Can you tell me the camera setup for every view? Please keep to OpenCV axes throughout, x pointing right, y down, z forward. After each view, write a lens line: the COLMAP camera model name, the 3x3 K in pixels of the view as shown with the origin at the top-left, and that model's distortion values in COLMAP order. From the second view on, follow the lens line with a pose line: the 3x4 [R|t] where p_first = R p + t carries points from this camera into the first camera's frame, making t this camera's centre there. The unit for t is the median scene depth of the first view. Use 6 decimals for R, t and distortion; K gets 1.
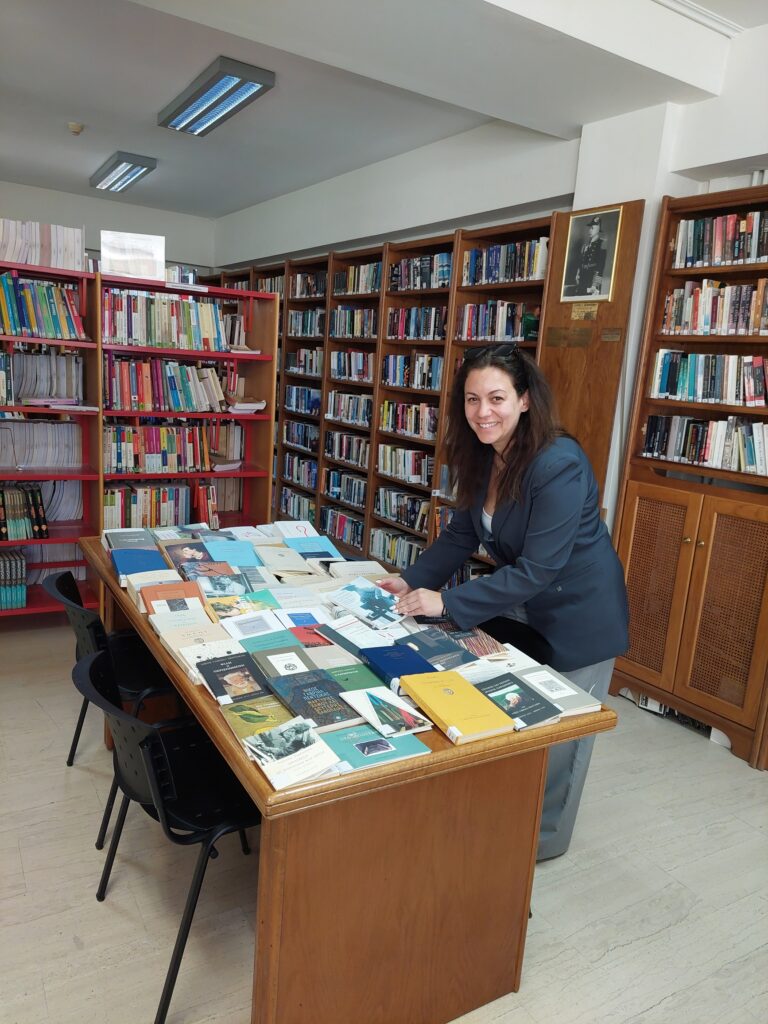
lens RADIAL K [[738.0, 0, 387.6], [0, 738.0, 517.0], [0, 0, 1]] dist [0.051664, -0.036635]
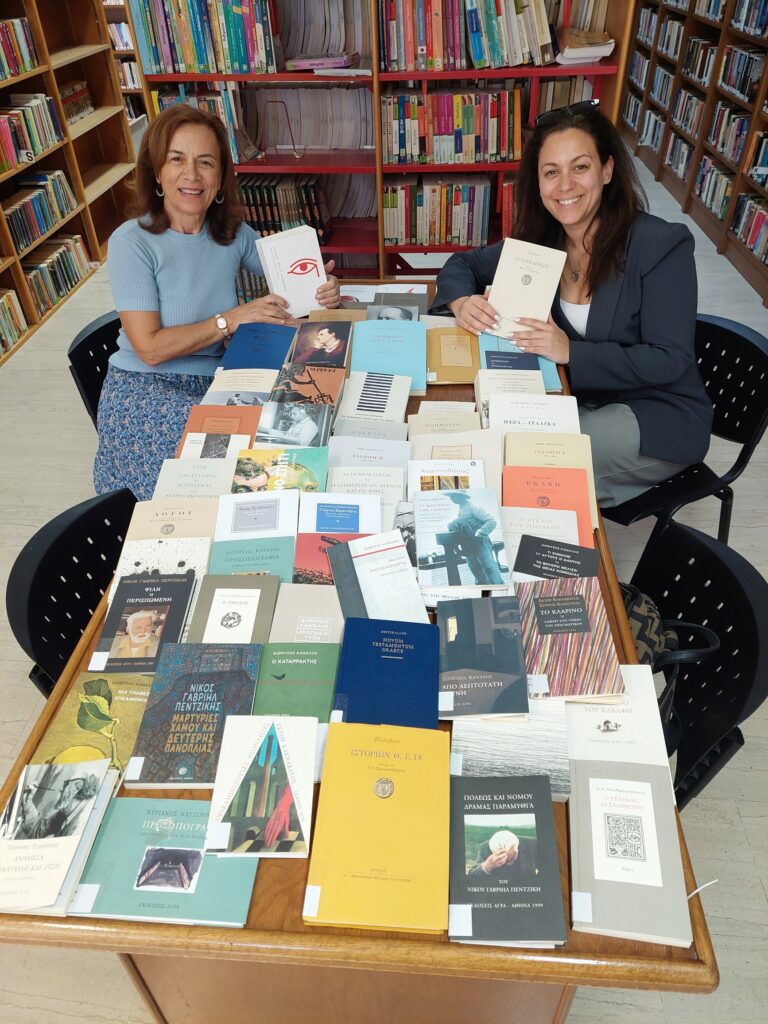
lens RADIAL K [[738.0, 0, 379.1], [0, 738.0, 510.2], [0, 0, 1]] dist [0.051664, -0.036635]
pose [[0.809945, 0.283222, -0.513590, 0.129130], [-0.029600, 0.894300, 0.446487, -0.082803], [0.585759, -0.346428, 0.732717, 0.282333]]
